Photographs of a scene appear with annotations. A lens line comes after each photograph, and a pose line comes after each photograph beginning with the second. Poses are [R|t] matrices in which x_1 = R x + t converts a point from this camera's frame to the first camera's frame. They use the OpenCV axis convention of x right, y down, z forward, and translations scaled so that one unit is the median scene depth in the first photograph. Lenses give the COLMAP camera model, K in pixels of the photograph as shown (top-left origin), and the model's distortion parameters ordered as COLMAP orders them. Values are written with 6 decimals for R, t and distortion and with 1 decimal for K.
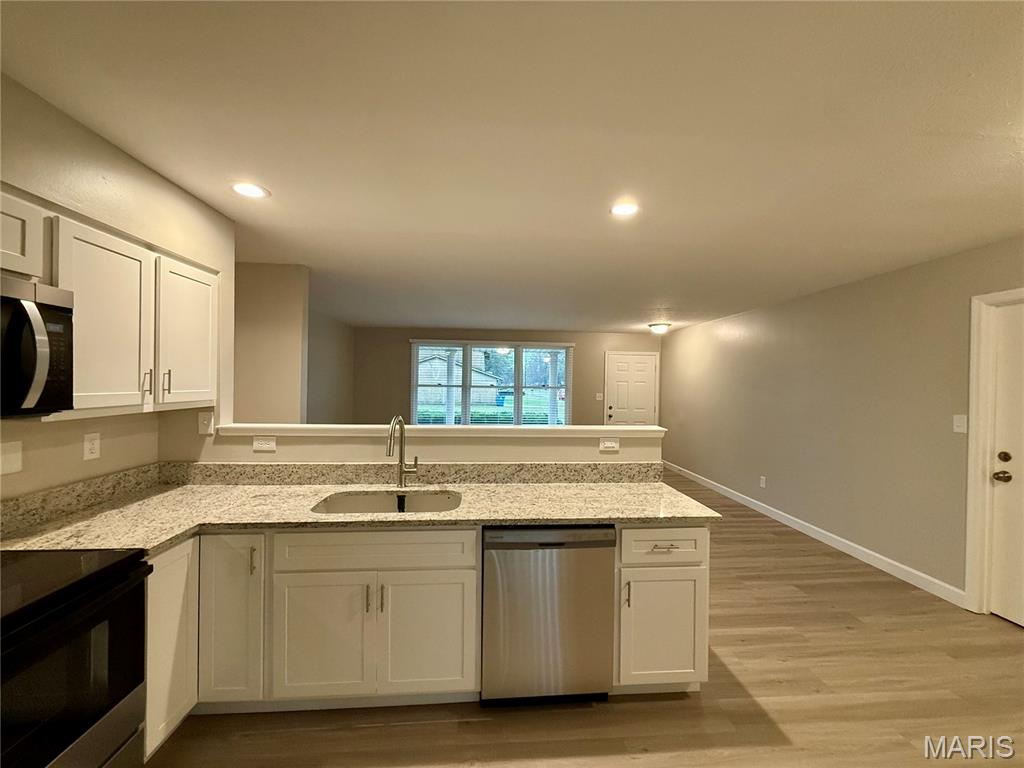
lens RADIAL K [[407.1, 0, 514.5], [0, 407.1, 386.8], [0, 0, 1]] dist [-0.000191, -0.000327]
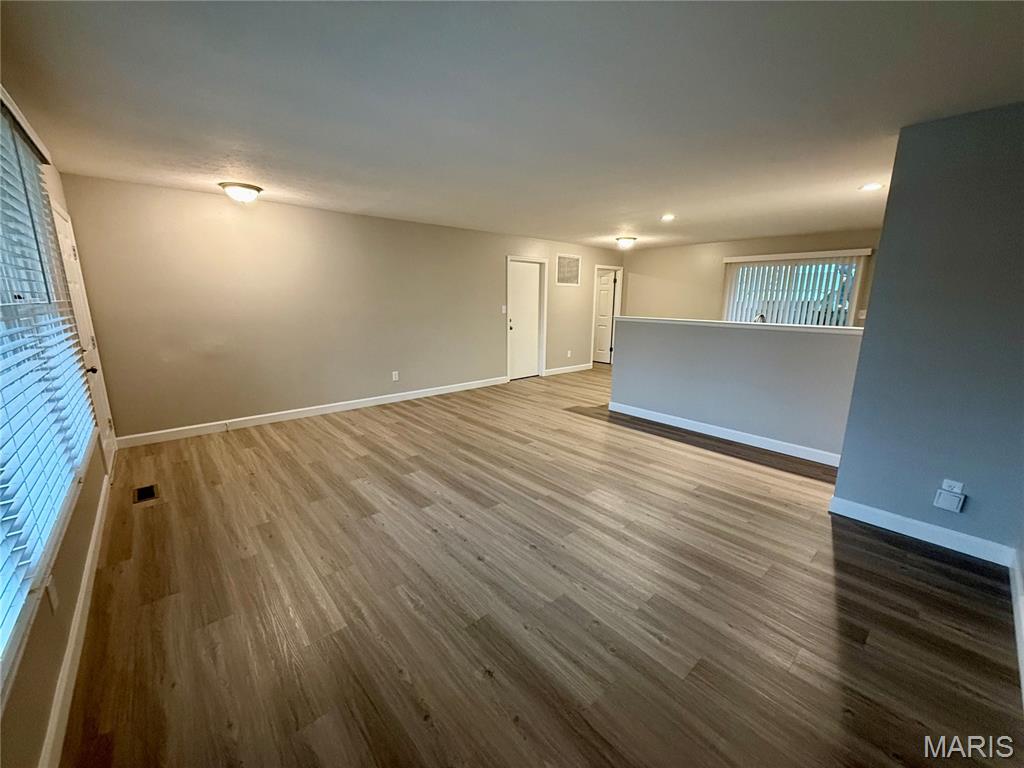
lens RADIAL K [[407.1, 0, 512.4], [0, 407.1, 388.2], [0, 0, 1]] dist [-0.000191, -0.000327]
pose [[-0.599577, -0.192550, 0.776809, -1.195591], [-0.009530, 0.972275, 0.233645, -0.023616], [-0.800260, 0.132686, -0.584789, 3.257172]]
